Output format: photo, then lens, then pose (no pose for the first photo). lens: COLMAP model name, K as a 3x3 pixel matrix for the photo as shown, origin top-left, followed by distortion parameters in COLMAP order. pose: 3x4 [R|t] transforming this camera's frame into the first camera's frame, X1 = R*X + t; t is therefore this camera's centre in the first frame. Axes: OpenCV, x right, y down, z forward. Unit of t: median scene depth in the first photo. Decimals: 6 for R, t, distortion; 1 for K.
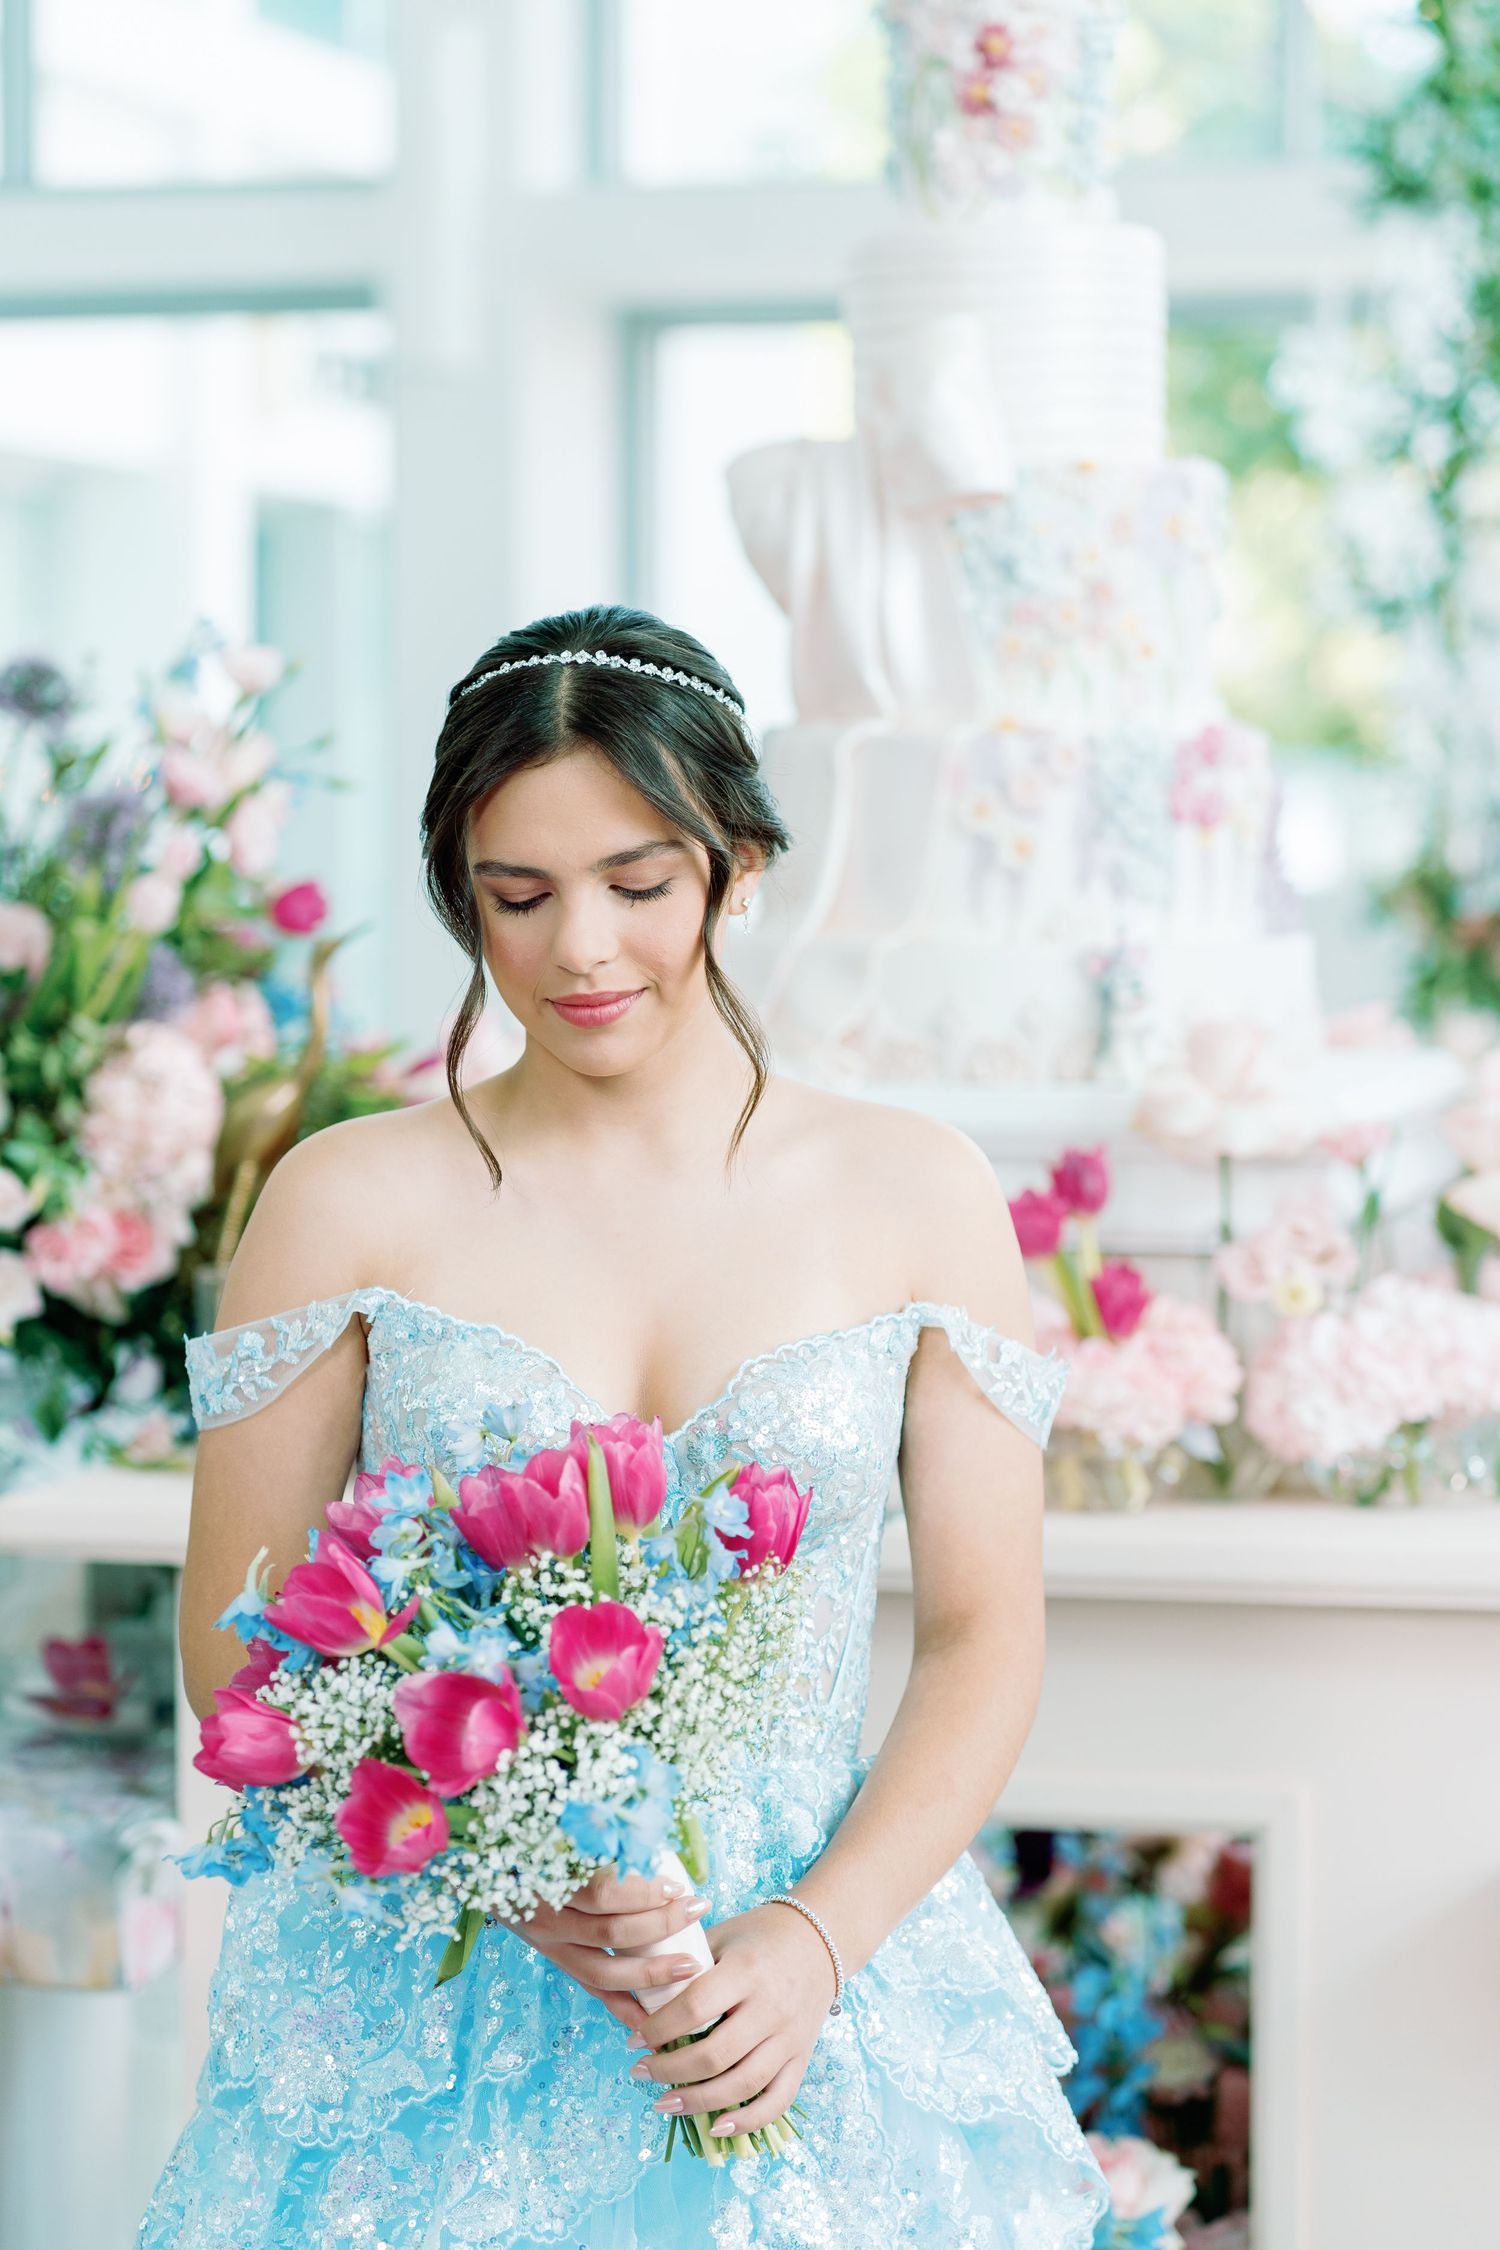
lens RADIAL K [[5706.0, 0, 750.0], [0, 5706.0, 1125.0], [0, 0, 1]] dist [-0.019850, -1.025676]
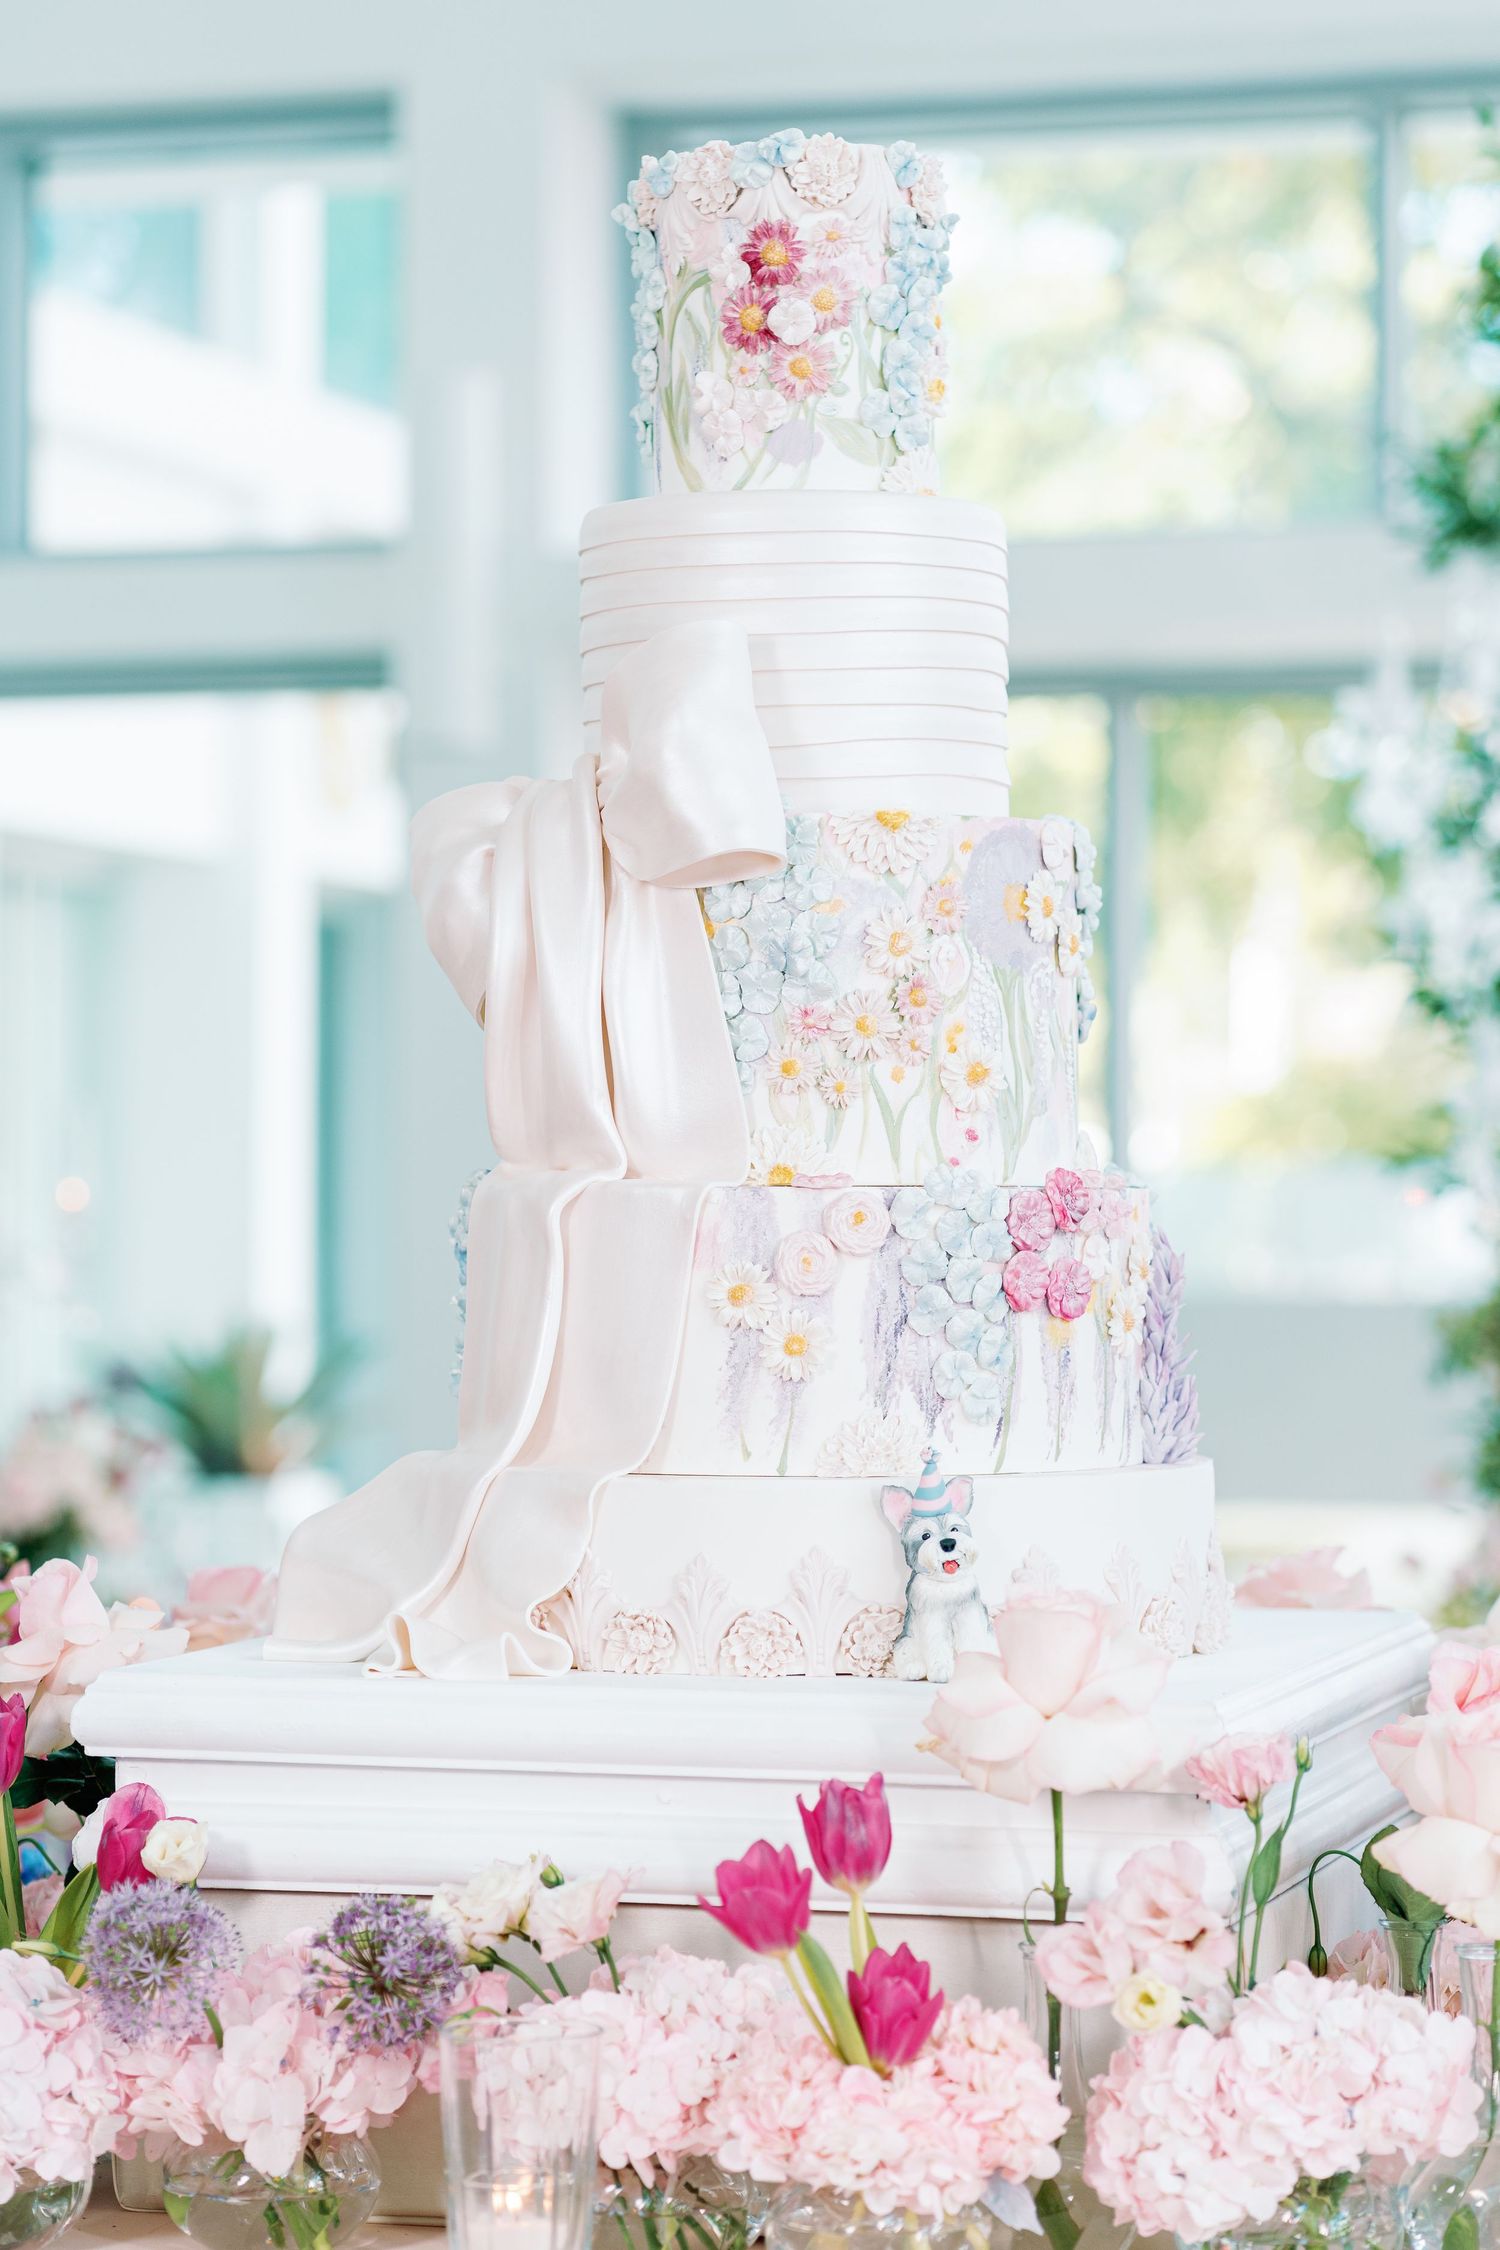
lens RADIAL K [[5344.1, 0, 750.0], [0, 5344.1, 1125.0], [0, 0, 1]] dist [-0.060773, -0.032754]
pose [[0.998943, -0.000814, -0.045951, 0.072379], [-0.002221, 0.997819, -0.065968, -0.031714], [0.045904, 0.066001, 0.996763, 0.320974]]
